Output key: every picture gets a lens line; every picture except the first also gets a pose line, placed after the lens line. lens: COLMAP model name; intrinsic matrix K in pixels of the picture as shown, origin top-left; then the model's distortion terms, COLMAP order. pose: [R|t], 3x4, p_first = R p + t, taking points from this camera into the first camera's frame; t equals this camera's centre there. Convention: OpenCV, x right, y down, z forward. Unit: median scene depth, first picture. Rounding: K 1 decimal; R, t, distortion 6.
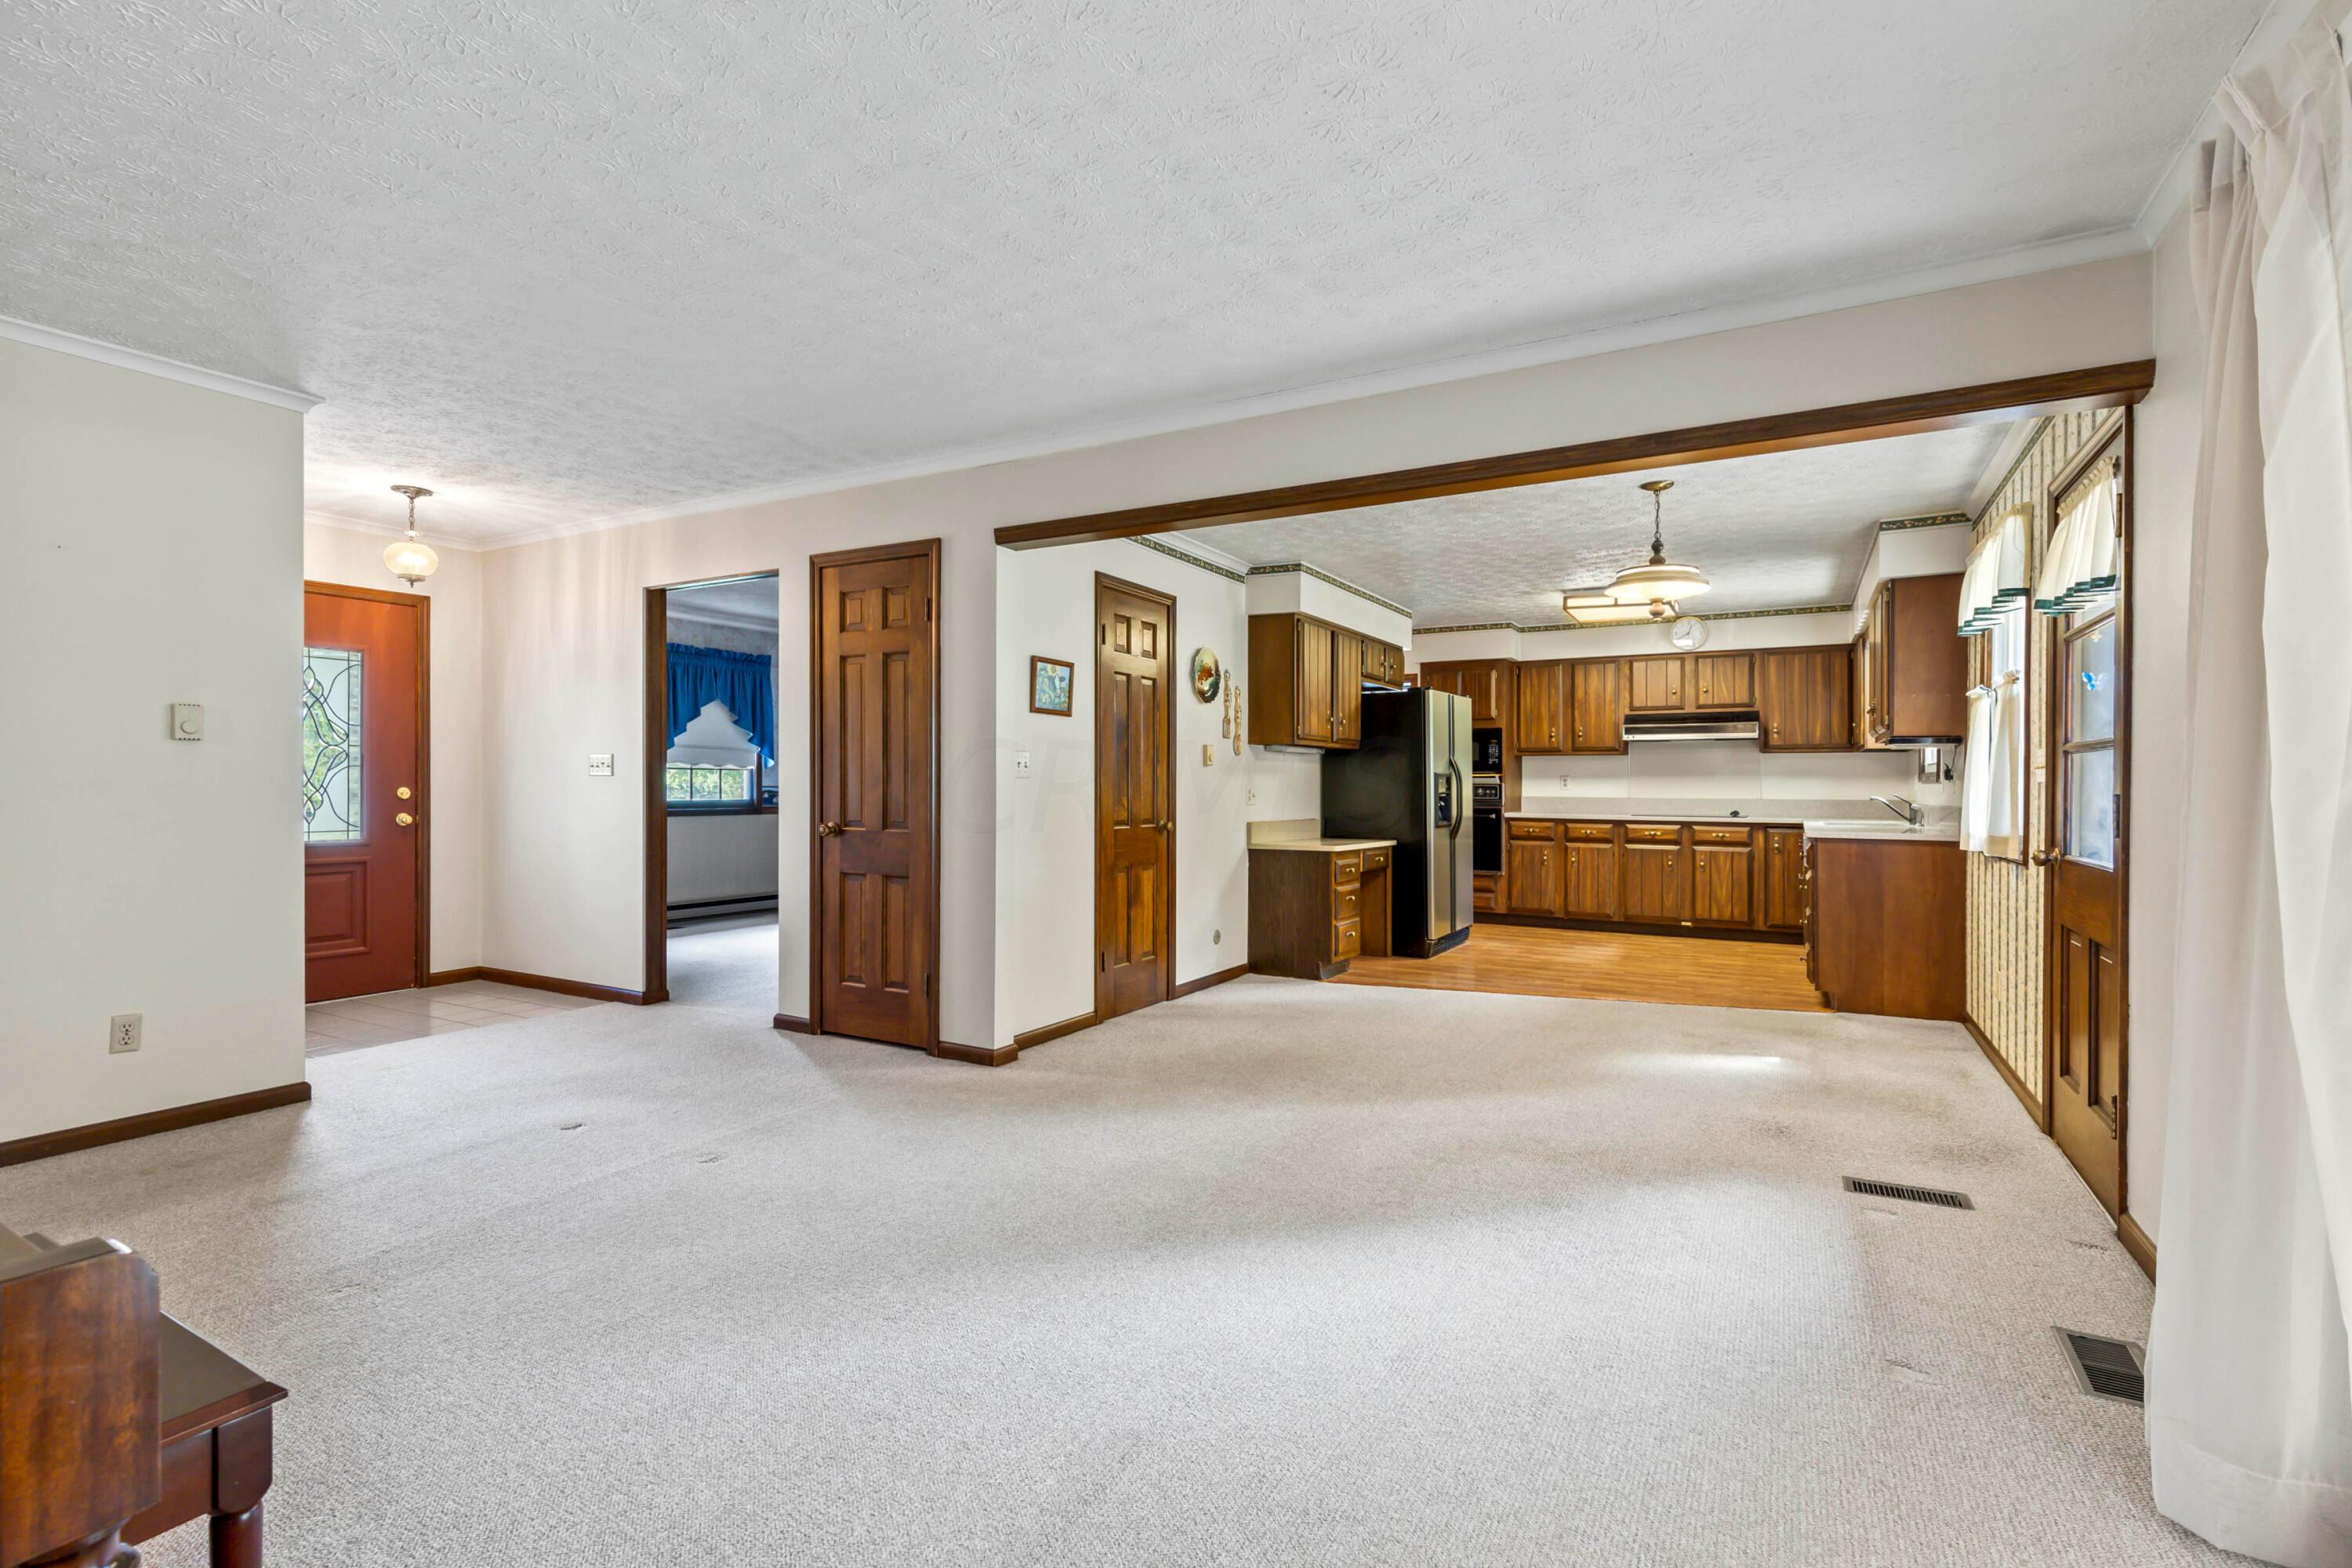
lens RADIAL K [[1071.1, 0, 1147.2], [0, 1071.1, 762.9], [0, 0, 1]] dist [0.003249, -0.000252]
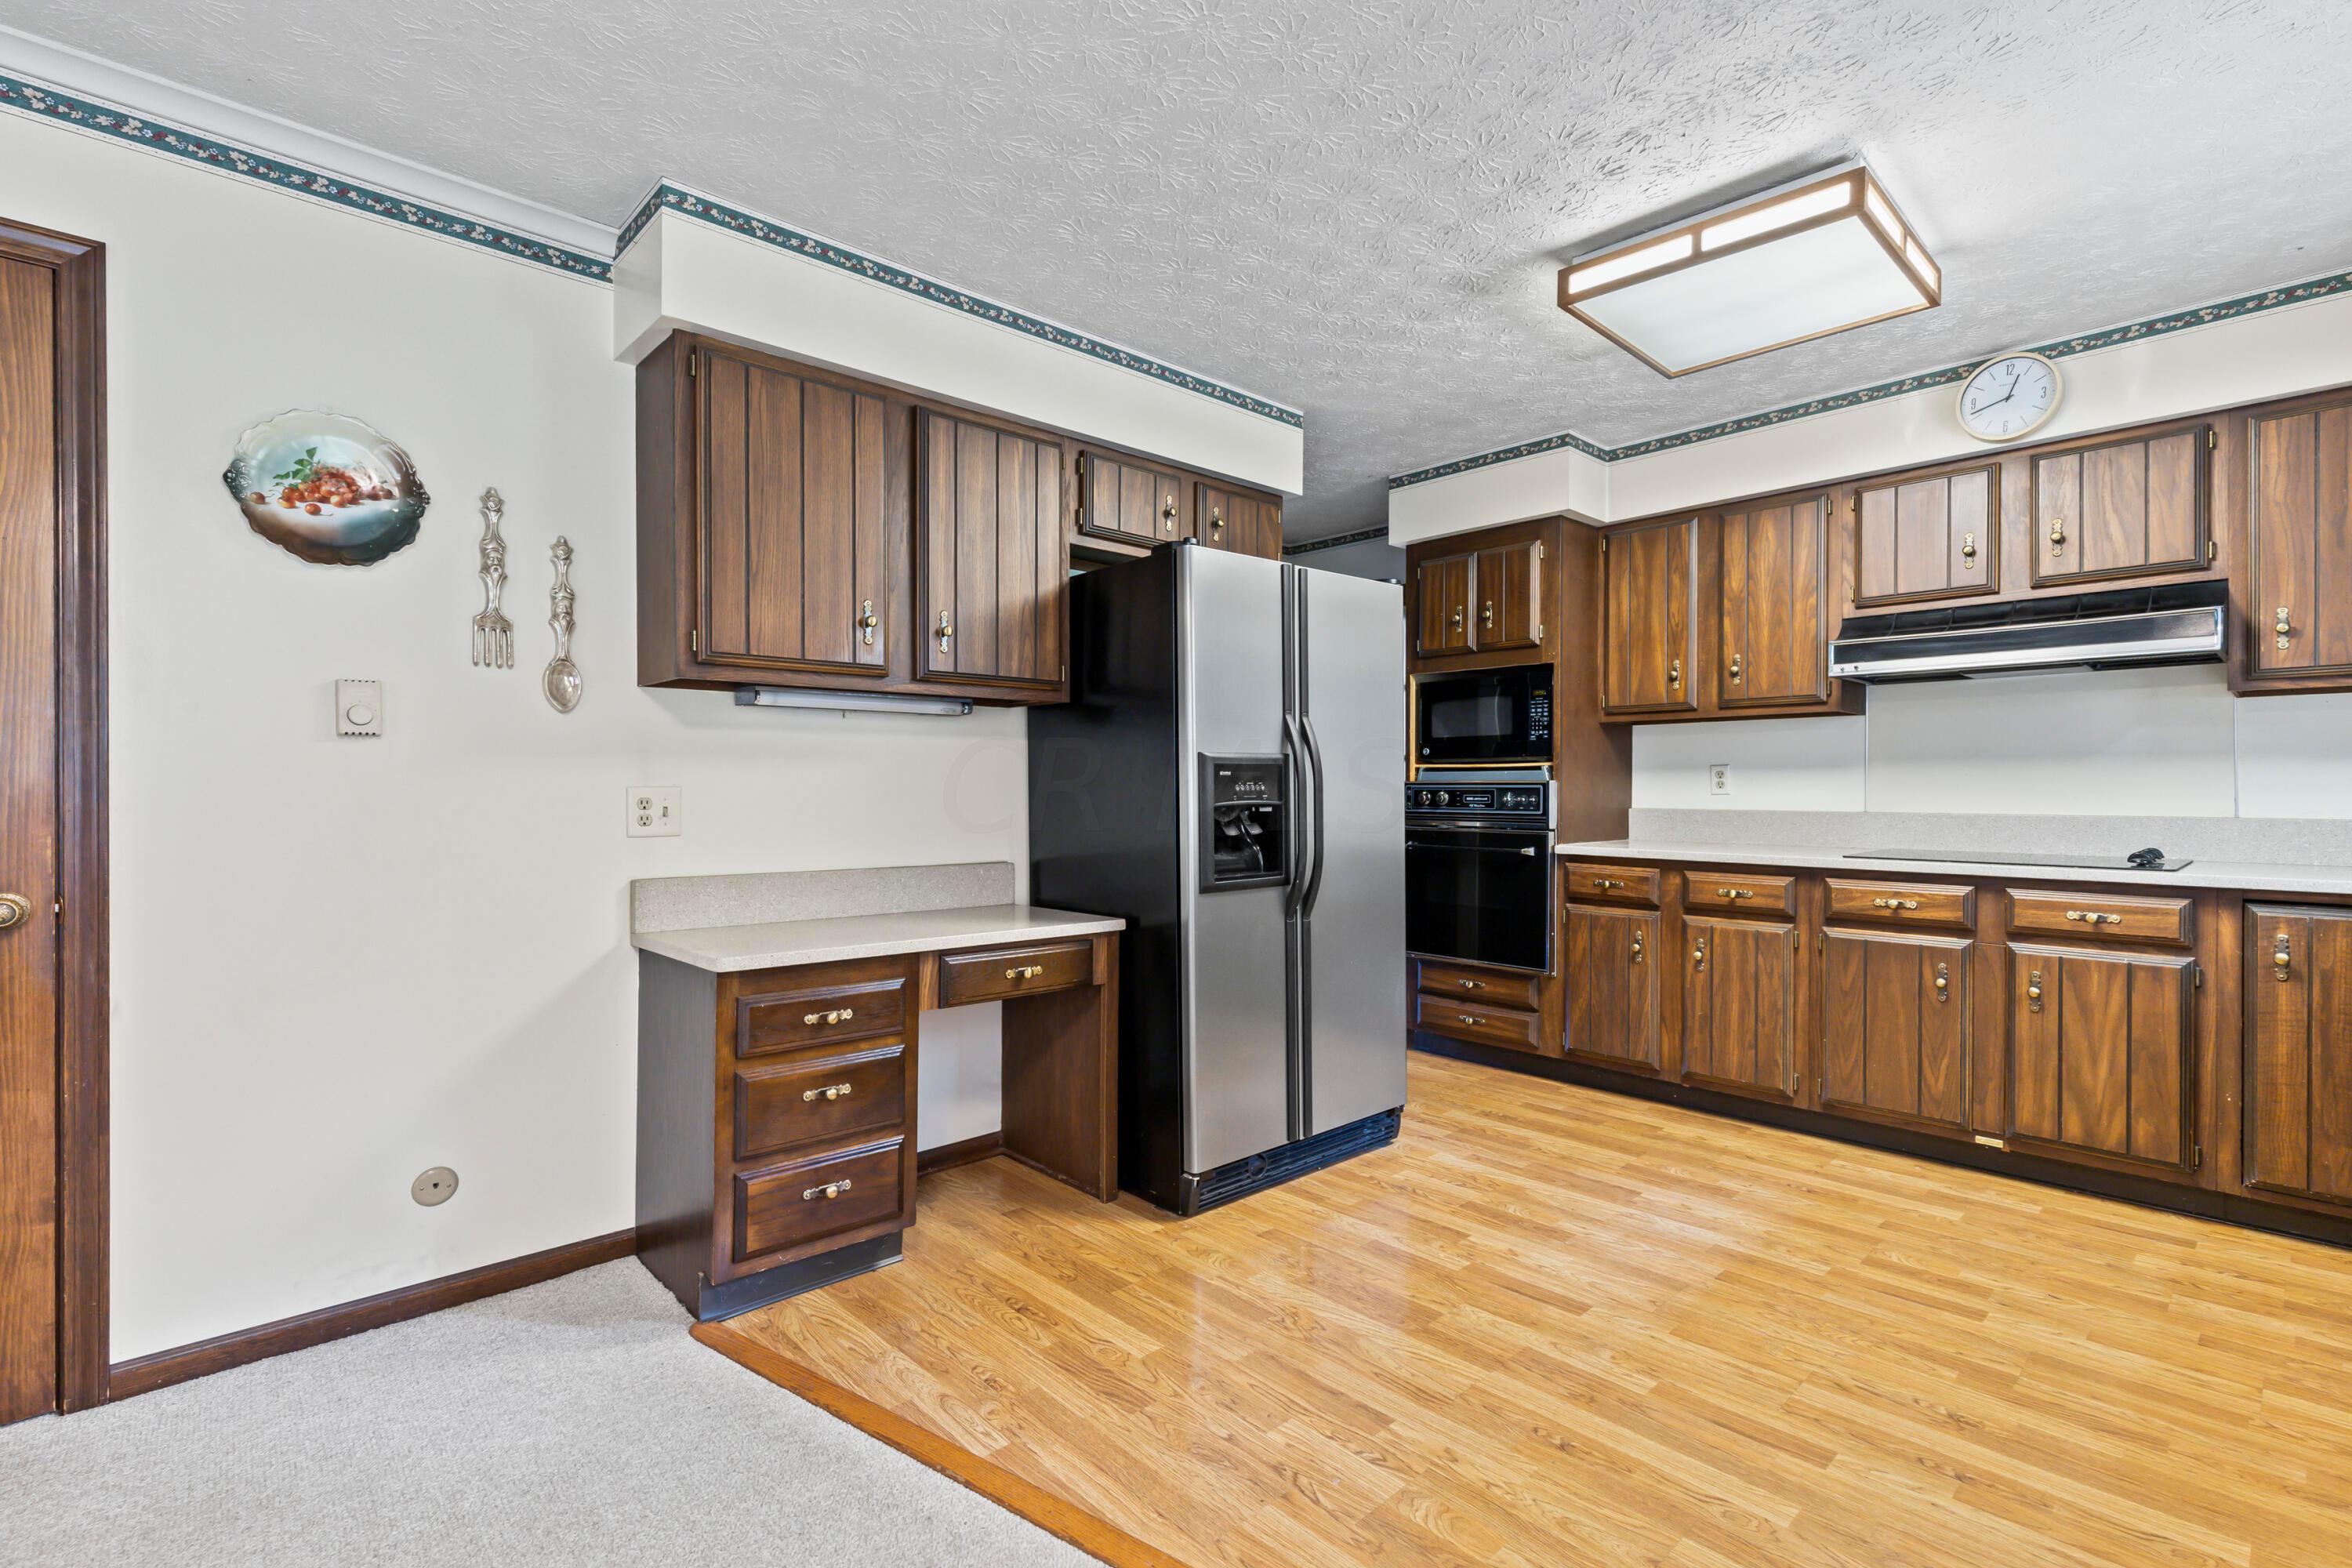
lens RADIAL K [[1062.2, 0, 1178.2], [0, 1062.2, 787.8], [0, 0, 1]] dist [0.004581, 0.000167]
pose [[0.960702, -0.005280, -0.277530, 0.400285], [0.010682, 0.999782, 0.017957, 0.015455], [0.277375, -0.020216, 0.960549, 0.671624]]
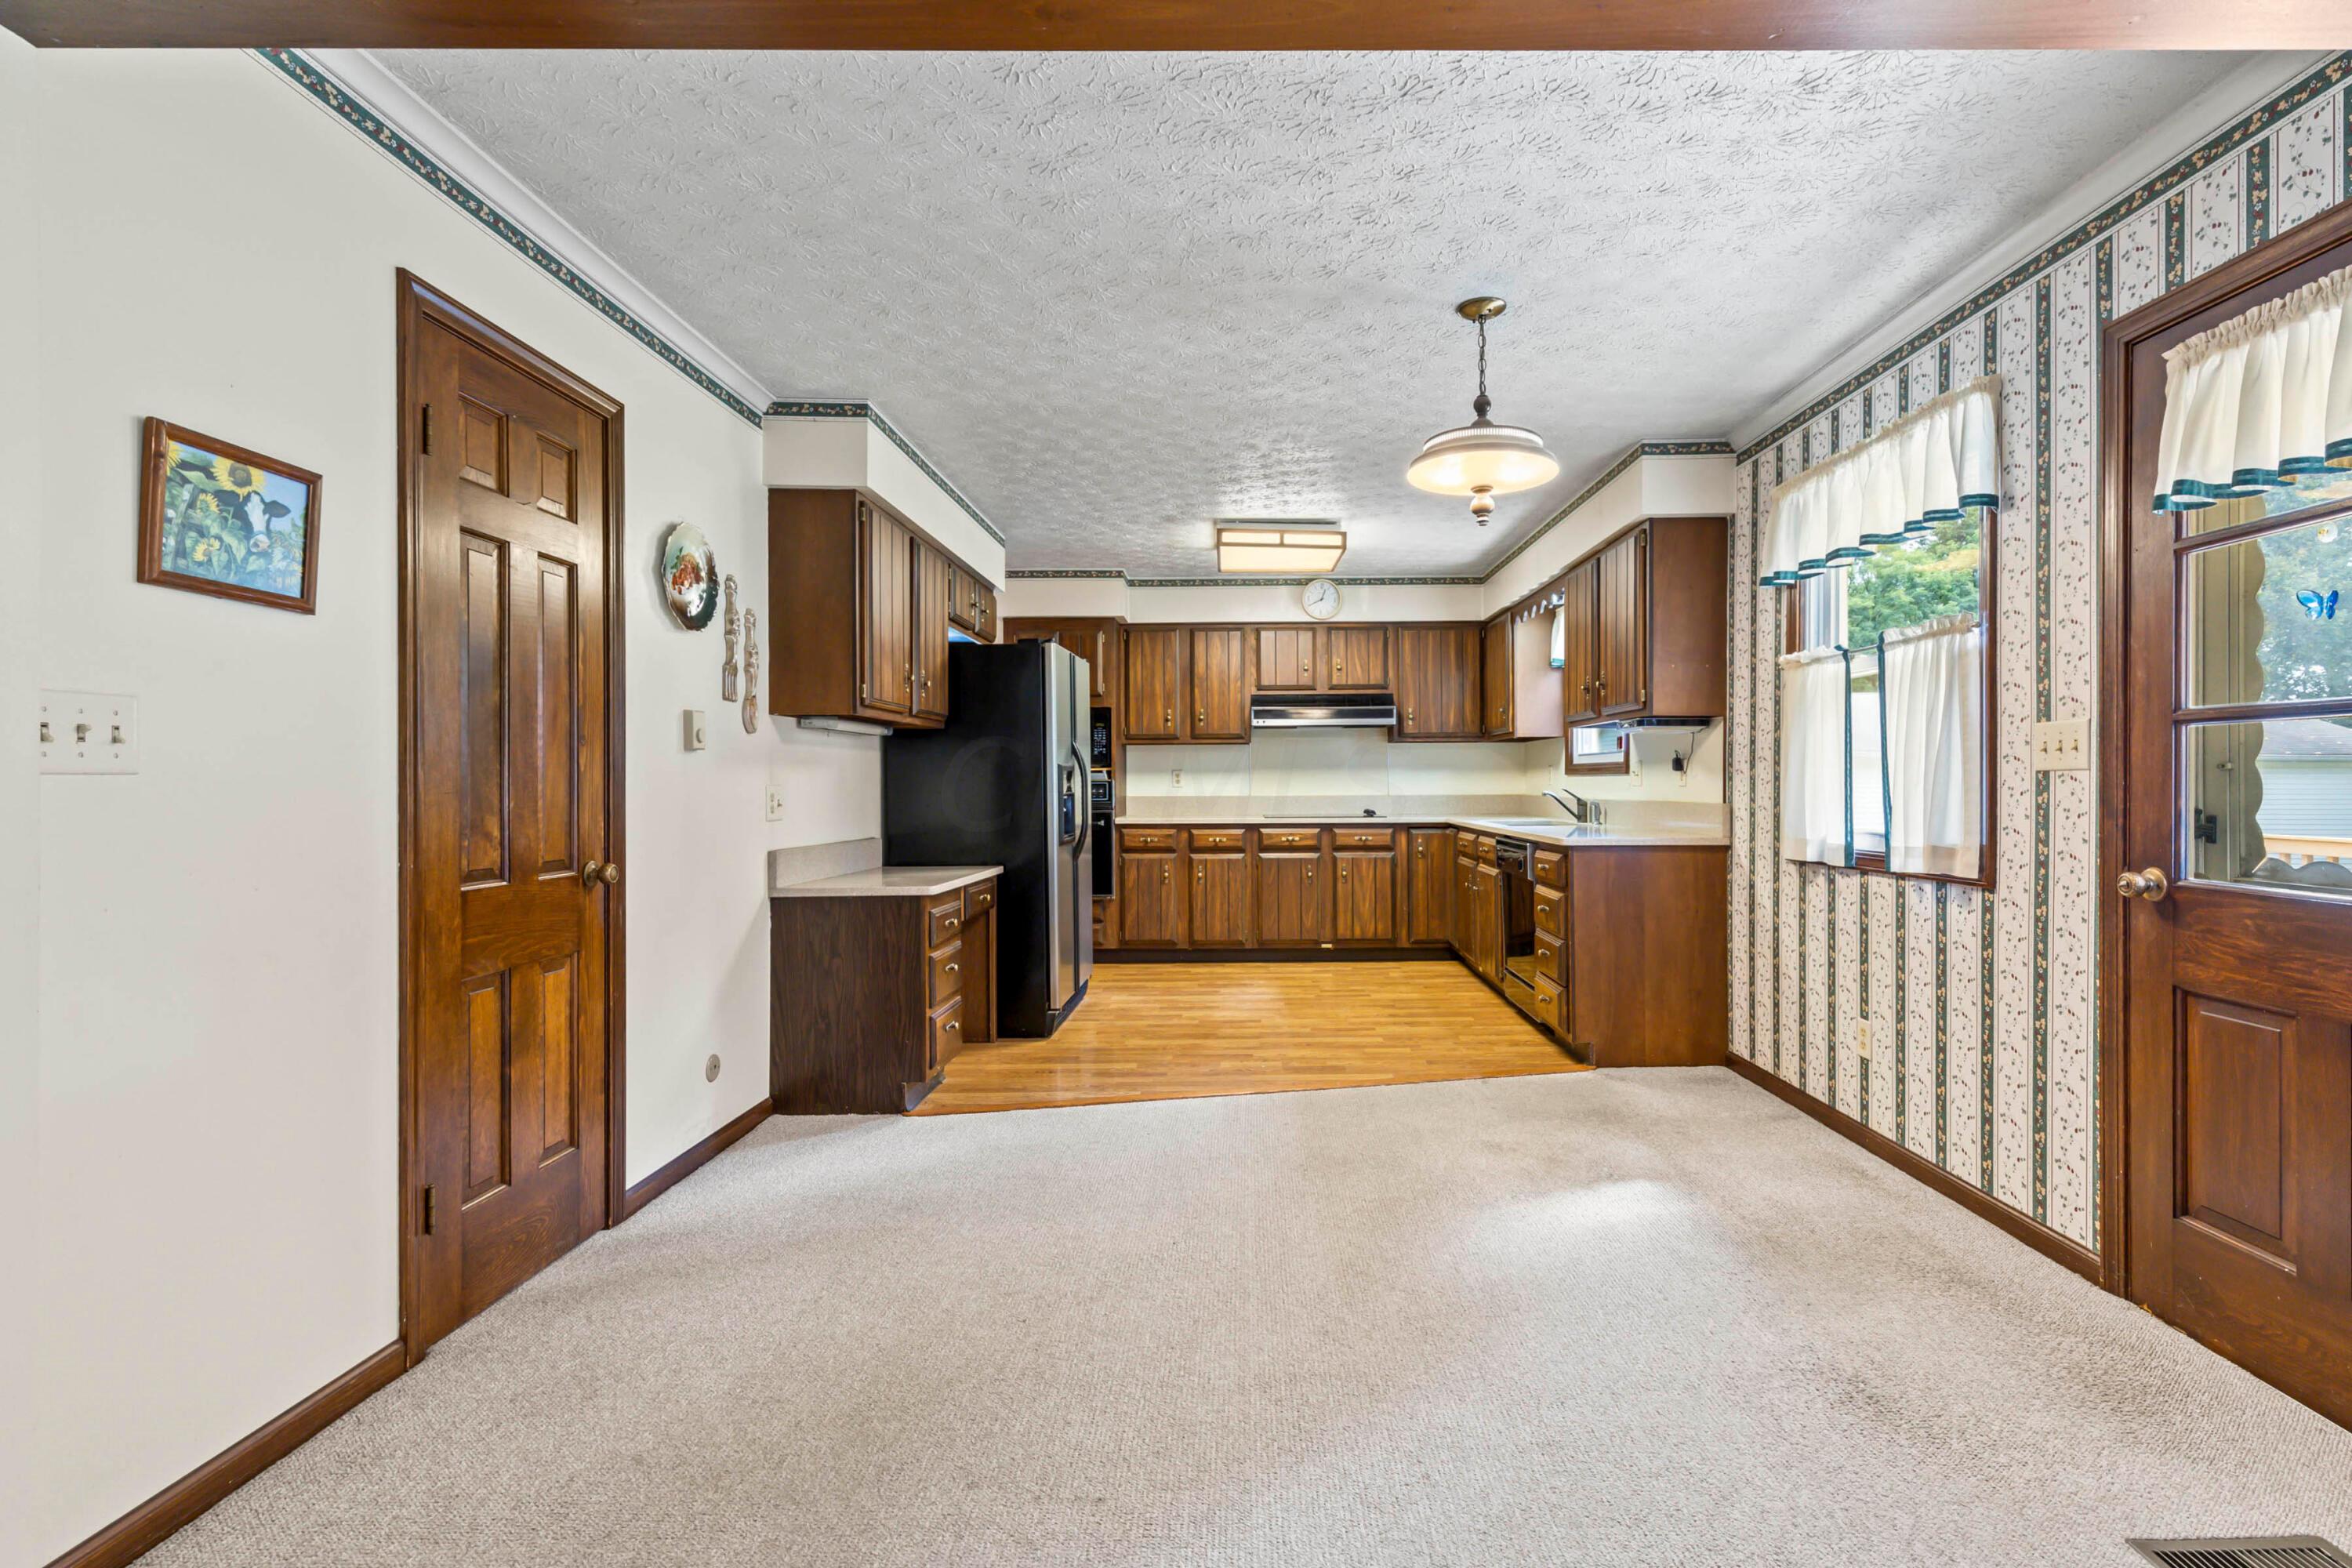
lens RADIAL K [[1092.0, 0, 1231.3], [0, 1092.0, 772.9], [0, 0, 1]] dist [0.003566, -0.000256]
pose [[0.861562, -0.005257, 0.507625, 0.010575], [-0.000263, 0.999942, 0.010801, 0.007537], [-0.507652, -0.009439, 0.861511, 0.372592]]
